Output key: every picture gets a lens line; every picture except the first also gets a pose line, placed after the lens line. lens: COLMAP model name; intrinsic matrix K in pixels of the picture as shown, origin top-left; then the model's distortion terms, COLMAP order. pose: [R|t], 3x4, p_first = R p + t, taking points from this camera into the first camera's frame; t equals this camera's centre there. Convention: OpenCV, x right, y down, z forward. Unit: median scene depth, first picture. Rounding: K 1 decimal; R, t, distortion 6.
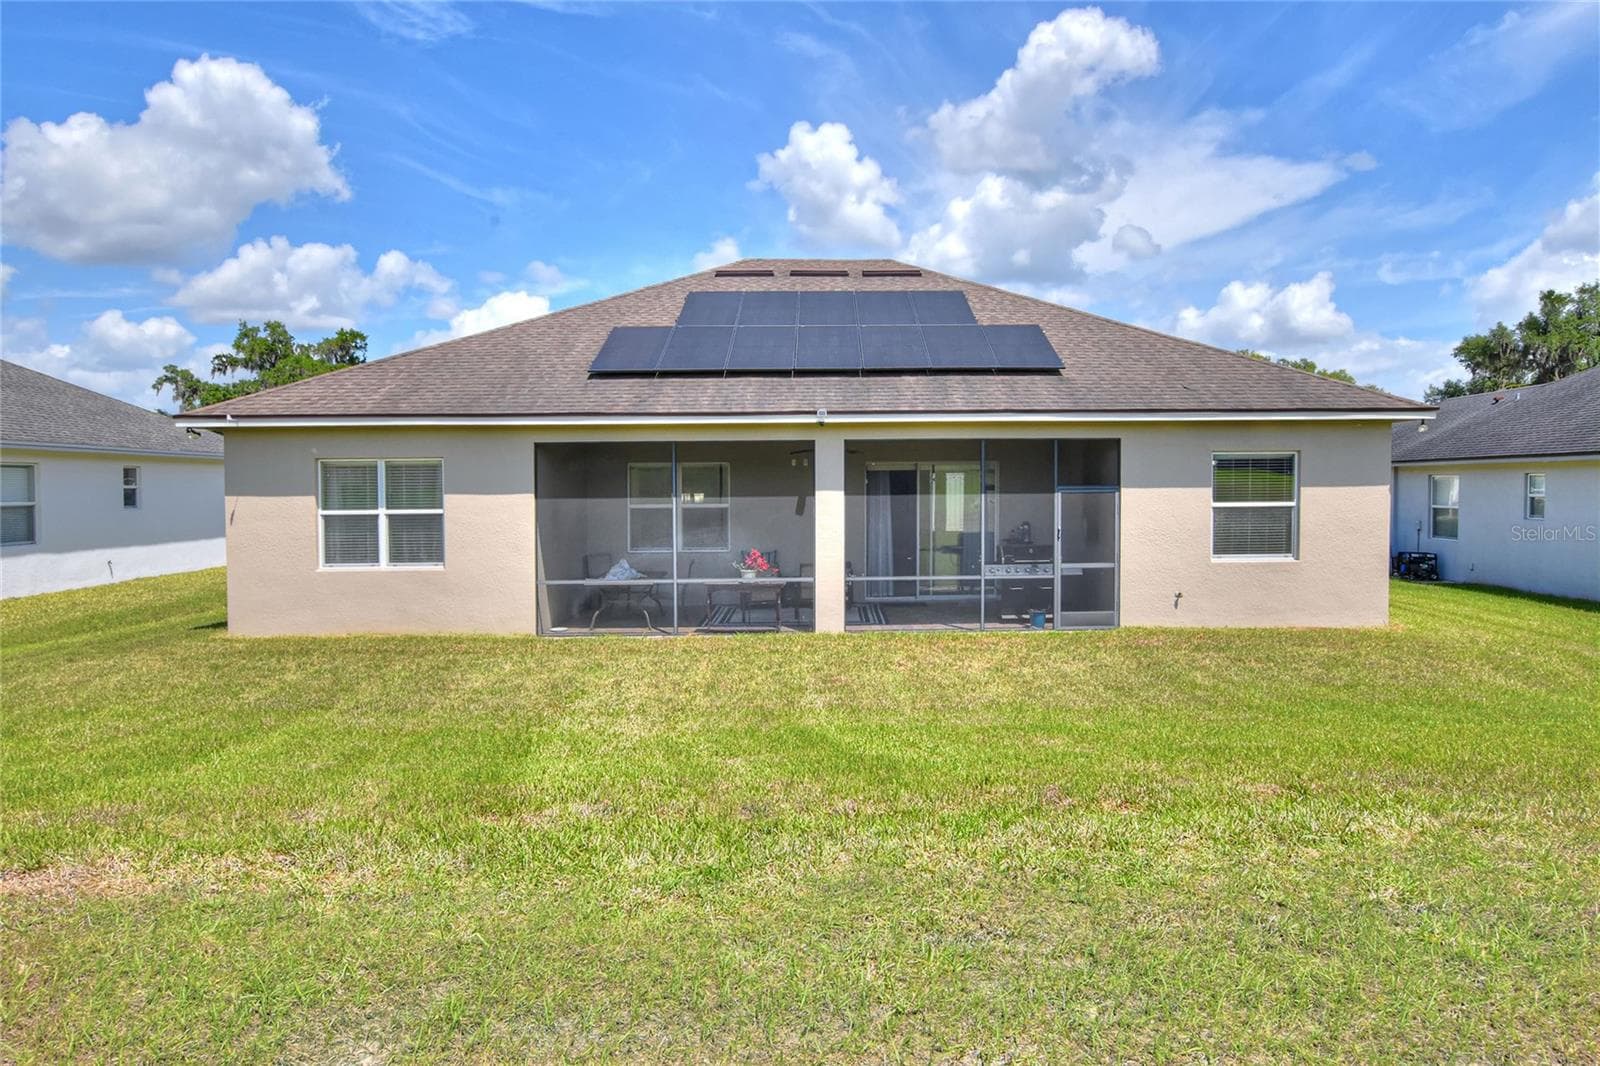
lens RADIAL K [[957.3, 0, 842.1], [0, 957.3, 494.5], [0, 0, 1]] dist [-0.016860, -0.000443]
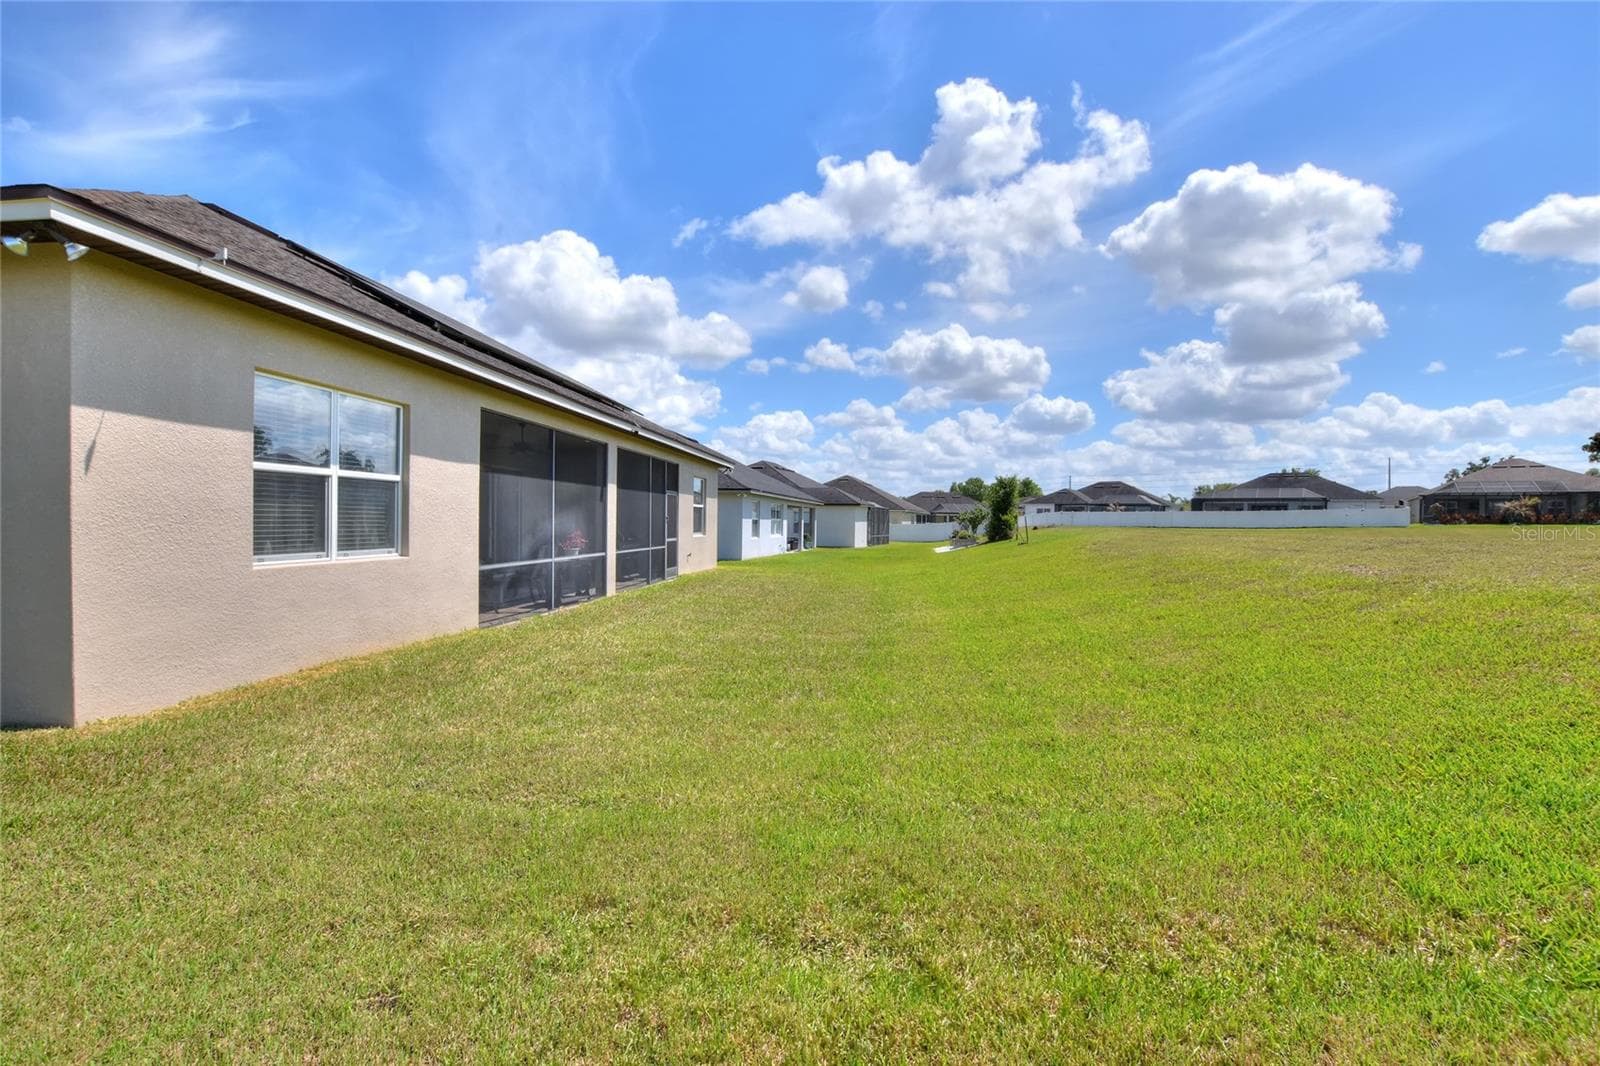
lens RADIAL K [[687.9, 0, 800.0], [0, 687.9, 533.0], [0, 0, 1]] dist [0.000517, -0.000034]
pose [[0.138965, -0.005536, 0.990282, -0.890805], [-0.011818, 0.999904, 0.007248, 0.051745], [-0.990227, -0.012710, 0.138886, 0.615475]]
